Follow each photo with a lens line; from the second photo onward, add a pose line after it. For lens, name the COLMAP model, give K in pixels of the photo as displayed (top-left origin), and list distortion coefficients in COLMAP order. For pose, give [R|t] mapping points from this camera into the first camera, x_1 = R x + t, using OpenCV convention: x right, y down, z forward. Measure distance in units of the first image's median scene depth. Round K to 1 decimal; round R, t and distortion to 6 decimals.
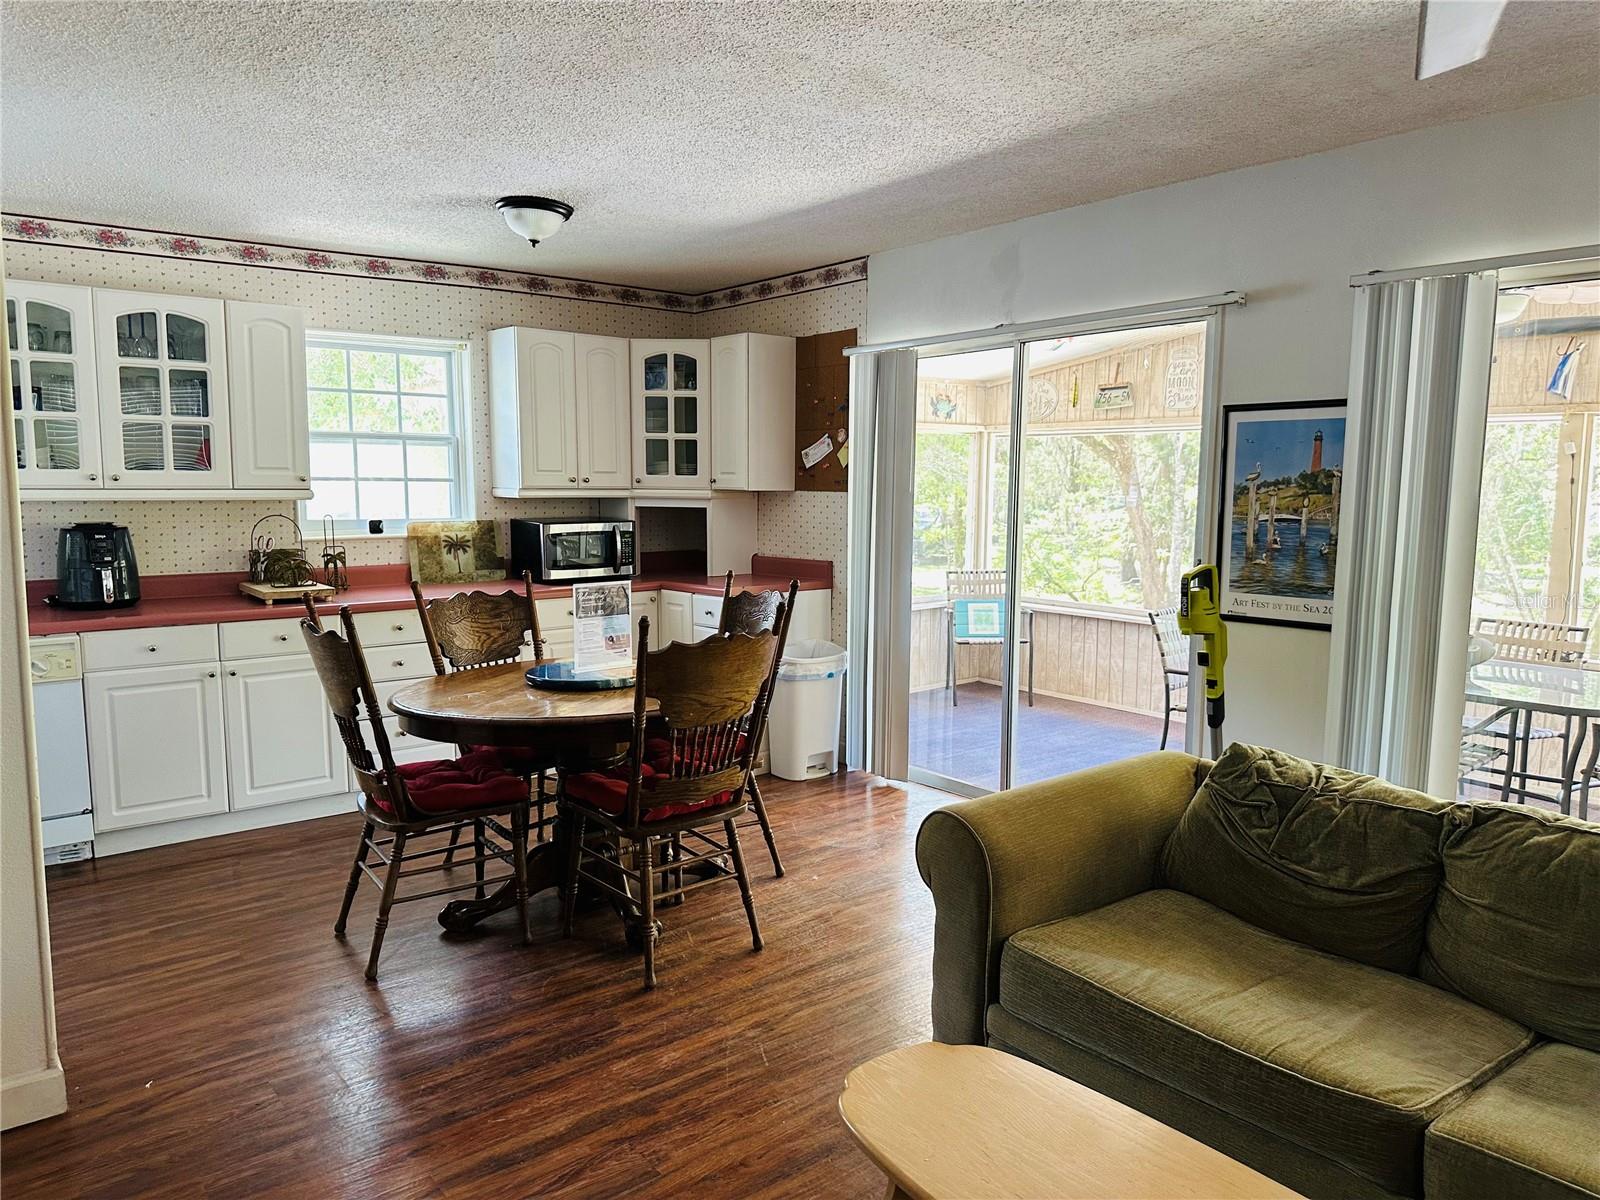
lens RADIAL K [[1127.6, 0, 804.9], [0, 1127.6, 609.6], [0, 0, 1]] dist [0.074769, -0.093956]
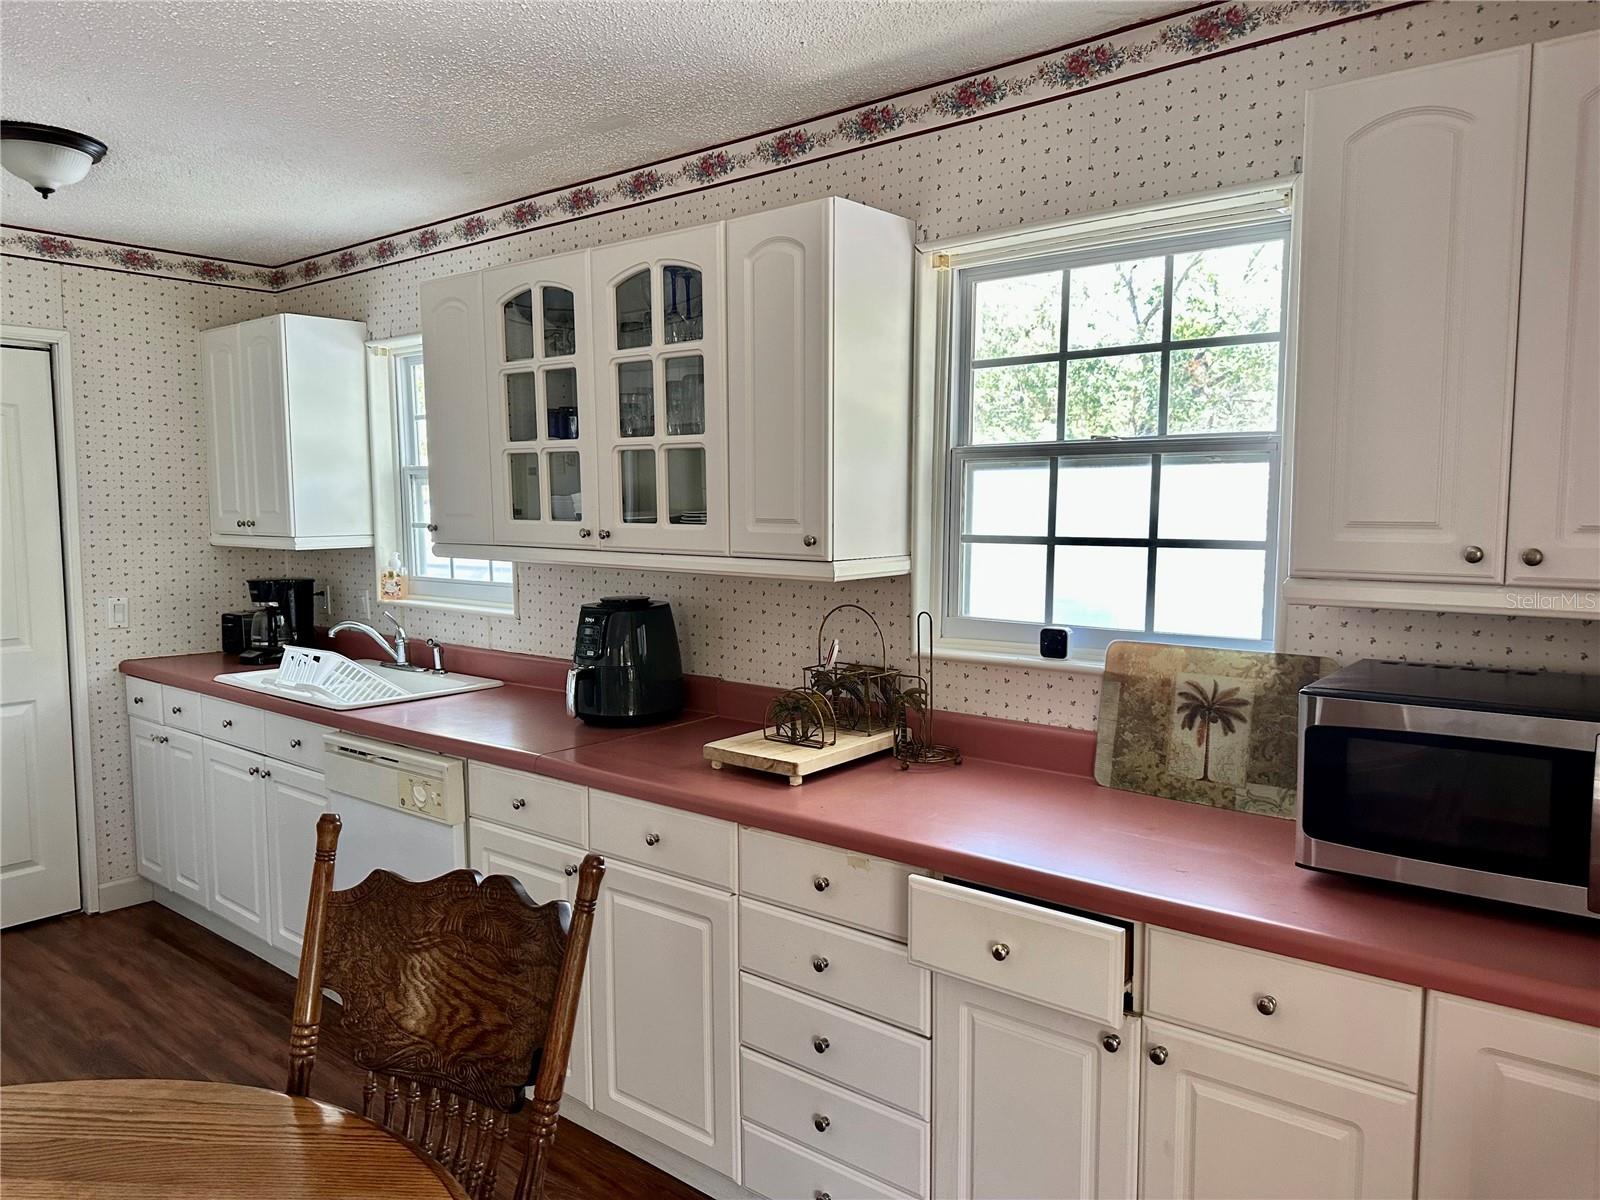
lens RADIAL K [[1127.6, 0, 807.1], [0, 1127.6, 606.4], [0, 0, 1]] dist [0.074769, -0.093956]
pose [[0.202701, 0.082731, -0.975740, 0.060795], [-0.115160, 0.991524, 0.060146, -0.124034], [0.972446, 0.100174, 0.210510, 0.961618]]
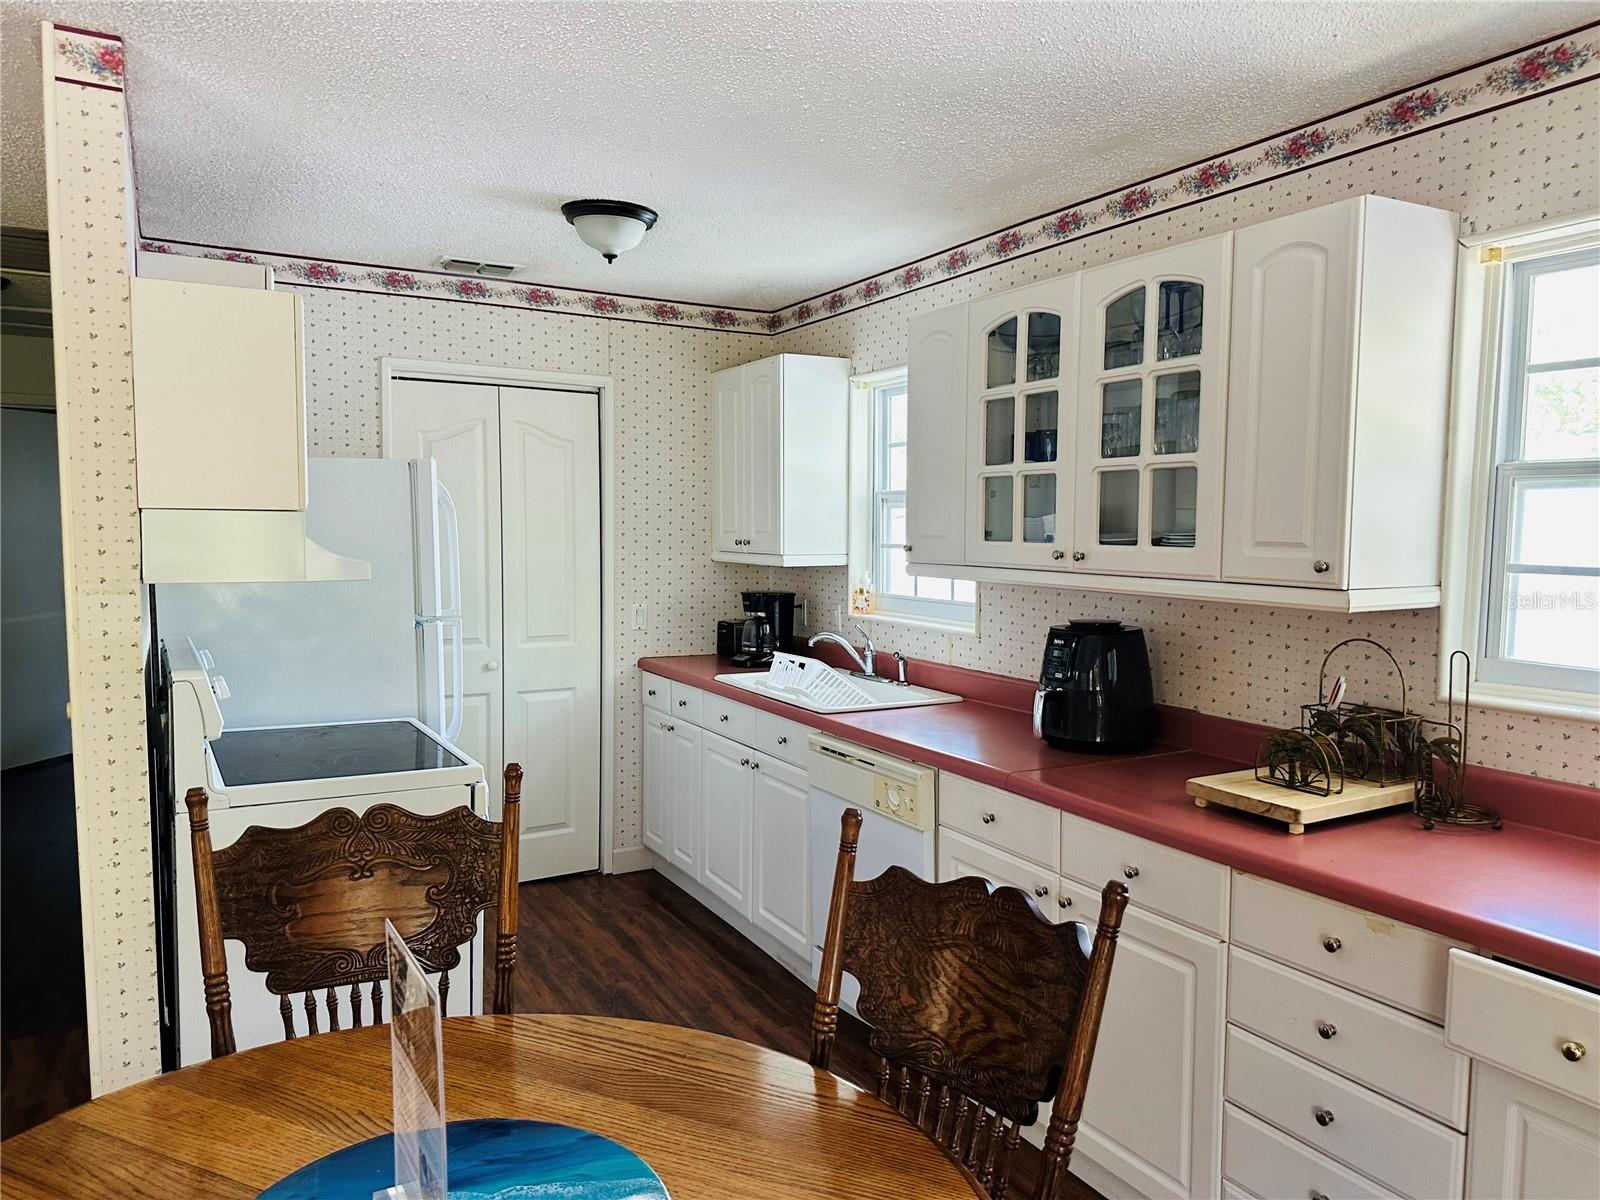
lens RADIAL K [[1127.6, 0, 802.1], [0, 1127.6, 605.2], [0, 0, 1]] dist [0.074769, -0.093956]
pose [[-0.169558, 0.063793, -0.983453, 0.064258], [-0.127078, 0.988157, 0.086008, -0.120779], [0.977293, 0.139558, -0.159443, 0.932851]]
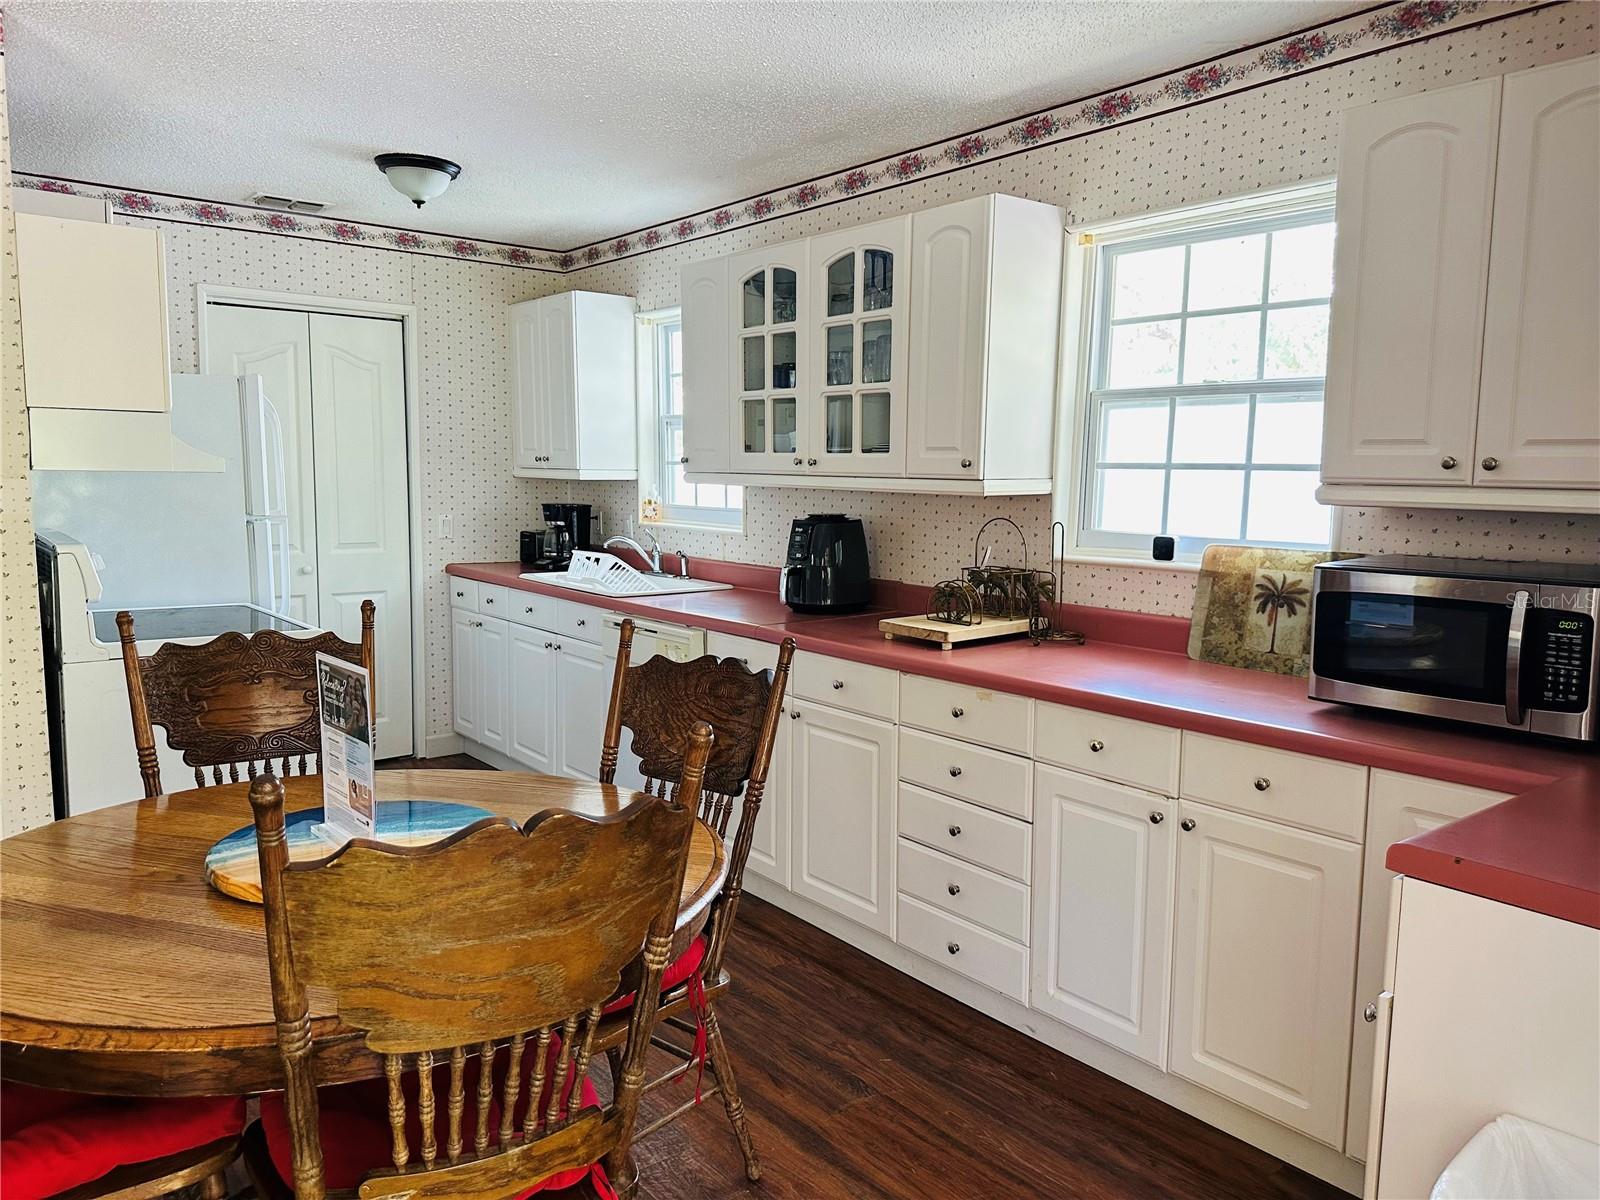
lens RADIAL K [[1127.6, 0, 803.9], [0, 1127.6, 598.5], [0, 0, 1]] dist [0.074769, -0.093956]
pose [[0.005276, 0.108717, -0.994059, 0.234337], [-0.133099, 0.985304, 0.107053, -0.101692], [0.991089, 0.131744, 0.019668, 0.971226]]
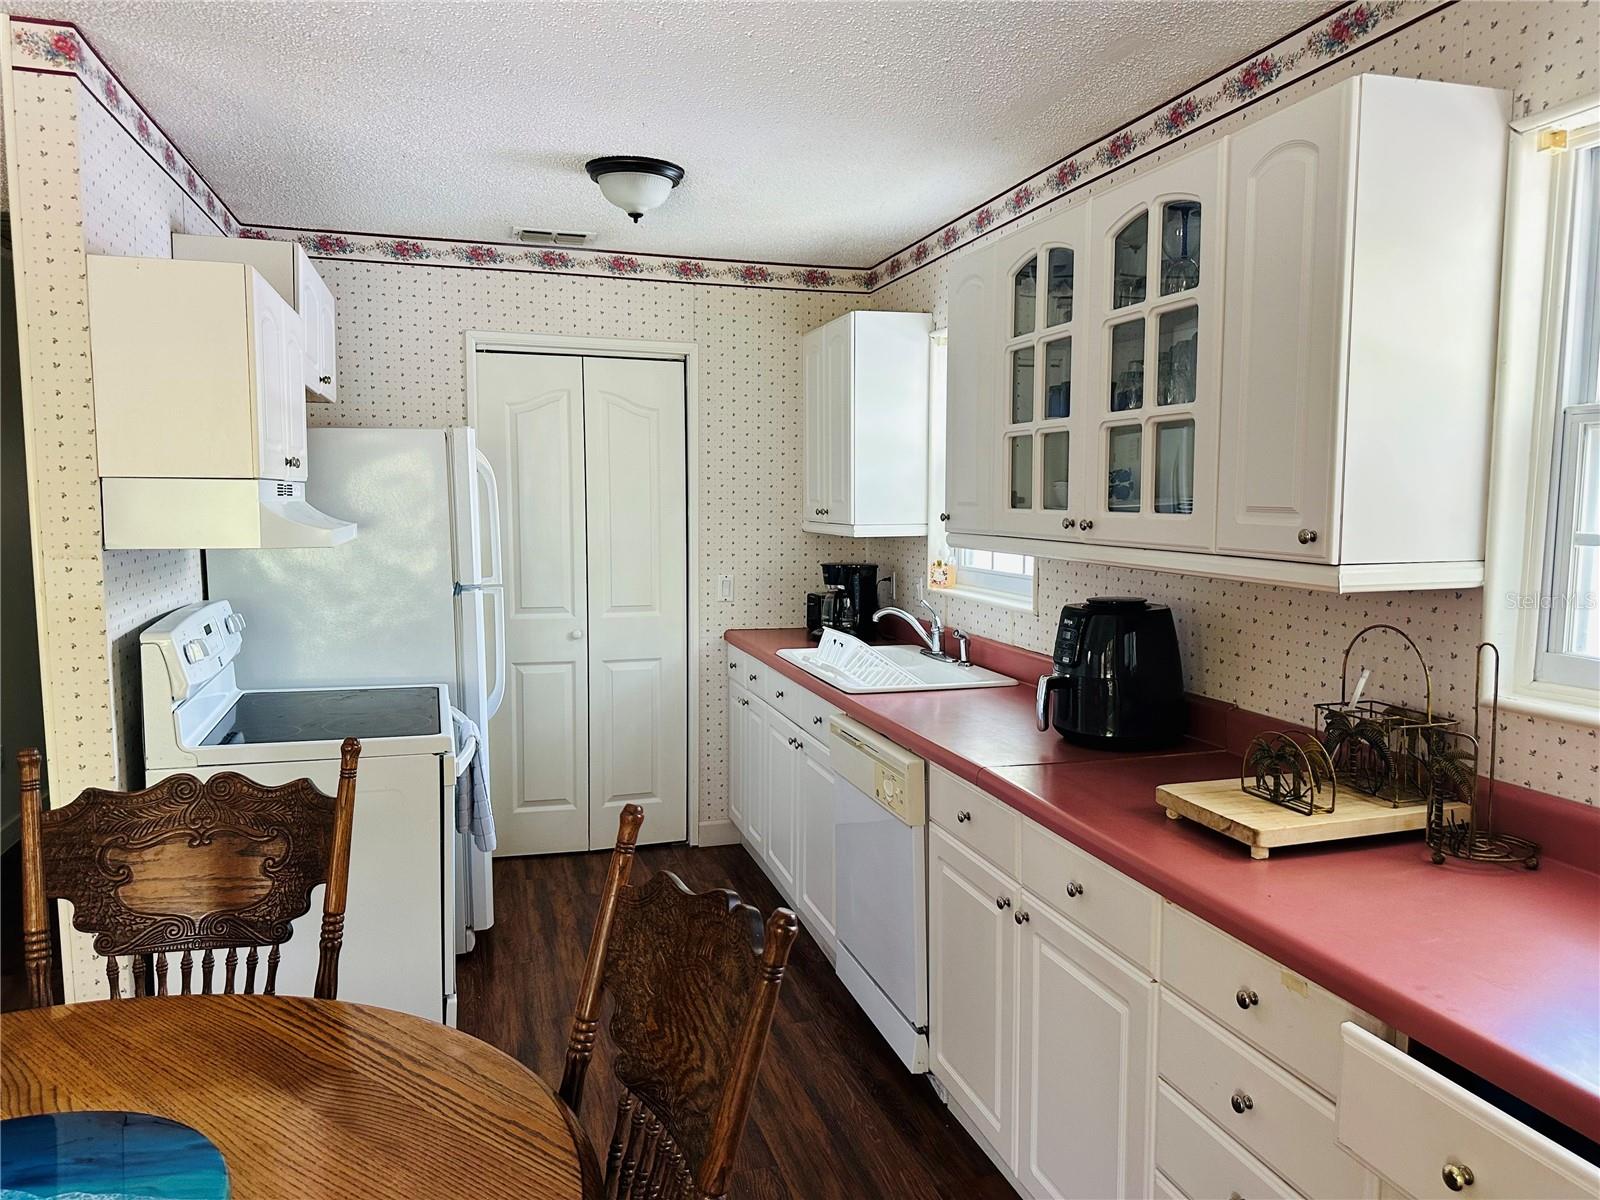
lens RADIAL K [[1127.6, 0, 797.7], [0, 1127.6, 599.9], [0, 0, 1]] dist [0.074769, -0.093956]
pose [[-0.379539, 0.079004, -0.921796, -0.018536], [-0.116030, 0.984416, 0.132145, -0.133906], [0.917871, 0.157110, -0.364458, 1.059333]]
